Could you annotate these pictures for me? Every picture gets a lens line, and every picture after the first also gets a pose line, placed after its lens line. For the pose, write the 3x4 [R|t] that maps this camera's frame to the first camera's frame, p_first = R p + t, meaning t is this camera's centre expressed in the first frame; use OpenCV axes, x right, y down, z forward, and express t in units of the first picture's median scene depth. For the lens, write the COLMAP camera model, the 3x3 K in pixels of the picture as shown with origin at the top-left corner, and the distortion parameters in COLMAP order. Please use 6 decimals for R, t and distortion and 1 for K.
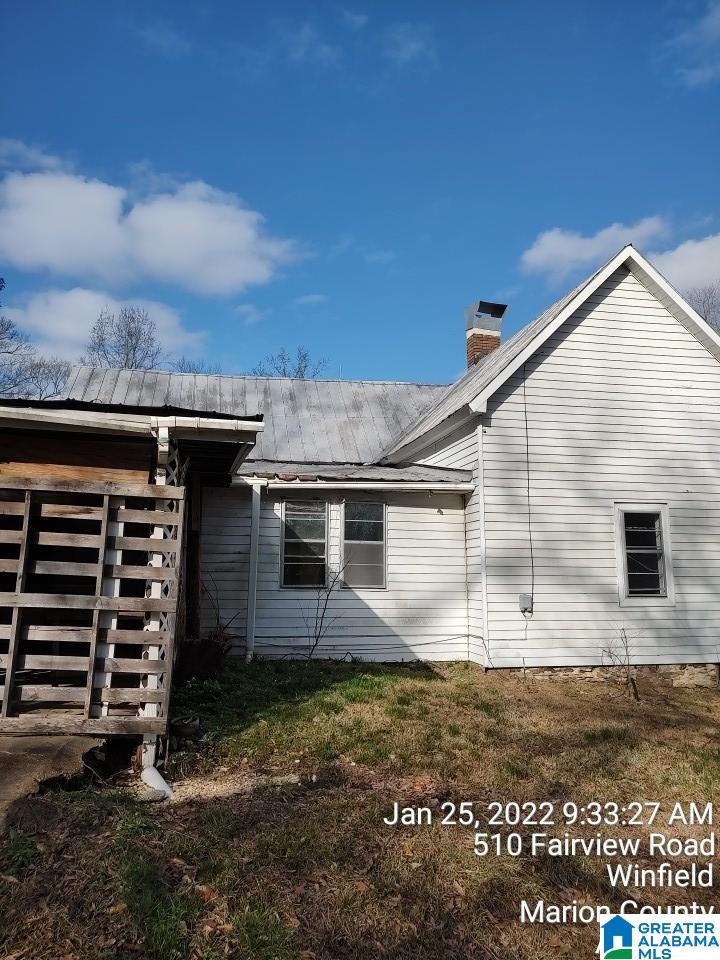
lens RADIAL K [[678.5, 0, 361.0], [0, 678.5, 474.2], [0, 0, 1]] dist [-0.001376, -0.002636]
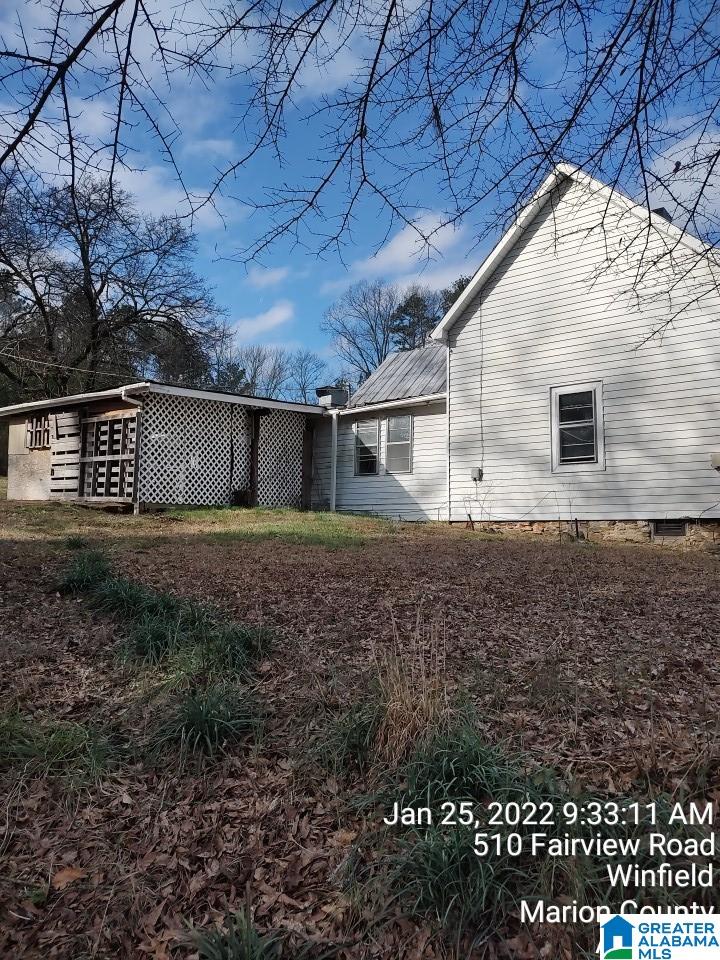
lens RADIAL K [[678.5, 0, 359.5], [0, 678.5, 482.4], [0, 0, 1]] dist [-0.001376, -0.002636]
pose [[0.659318, -0.063922, -0.749142, 1.053177], [0.101455, 0.994830, 0.004405, 0.171003], [0.744988, -0.078908, 0.662395, -0.054625]]
